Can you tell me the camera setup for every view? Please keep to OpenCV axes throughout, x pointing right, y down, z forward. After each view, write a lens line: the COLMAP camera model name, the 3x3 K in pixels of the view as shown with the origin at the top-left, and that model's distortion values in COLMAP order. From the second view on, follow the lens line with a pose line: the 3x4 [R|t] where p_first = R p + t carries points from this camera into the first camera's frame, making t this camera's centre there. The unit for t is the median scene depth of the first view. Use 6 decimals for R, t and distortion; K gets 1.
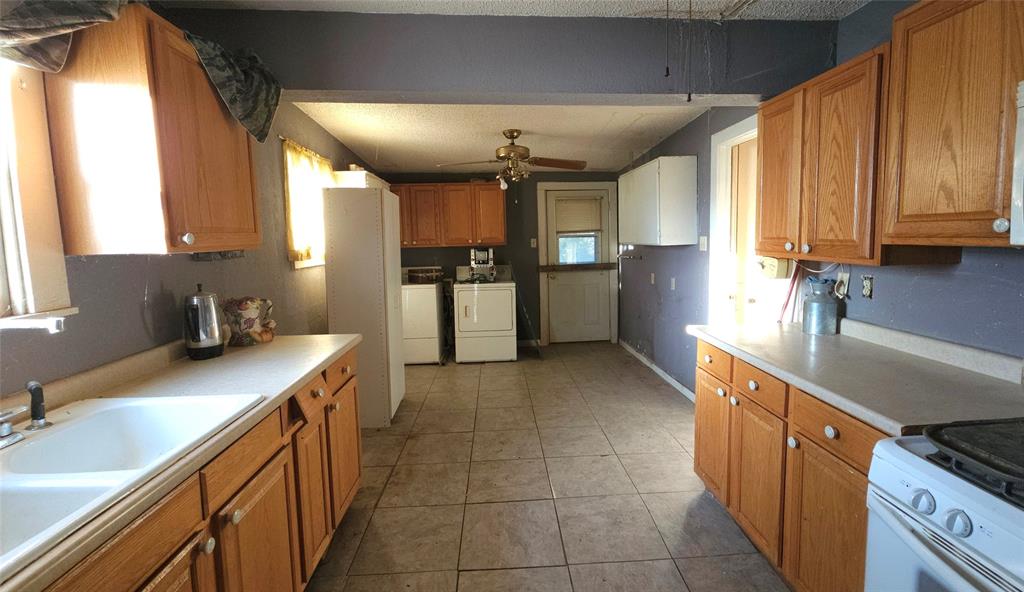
lens RADIAL K [[525.9, 0, 519.1], [0, 525.9, 285.7], [0, 0, 1]] dist [-0.002931, -0.001520]
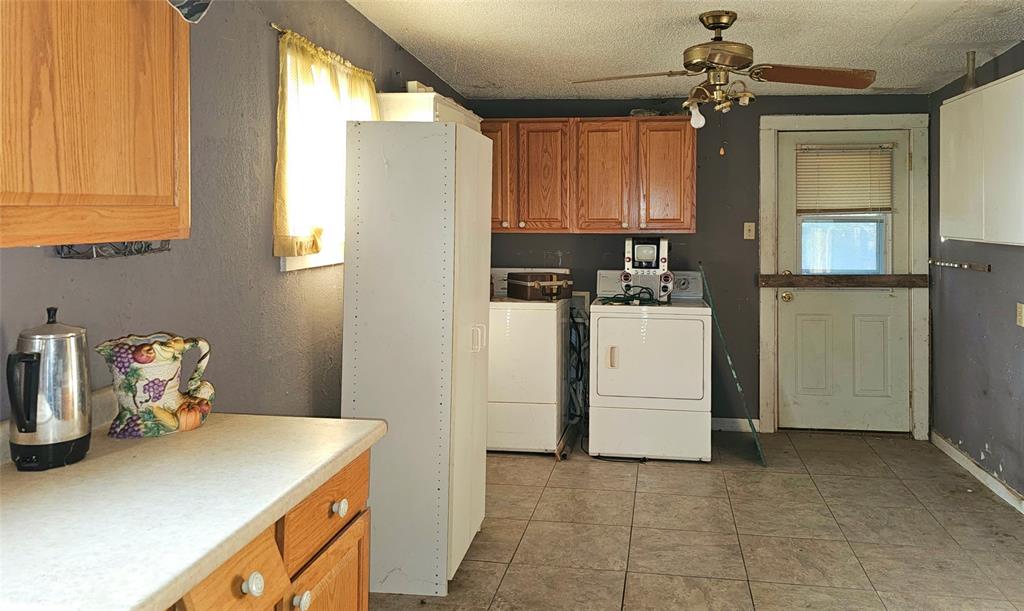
lens RADIAL K [[752.8, 0, 477.7], [0, 752.8, 215.7], [0, 0, 1]] dist [0.032830, -0.005200]
pose [[0.958685, 0.026428, -0.283238, -0.028274], [-0.049794, 0.995893, -0.075617, -0.039956], [0.280076, 0.086597, 0.956064, 0.321313]]
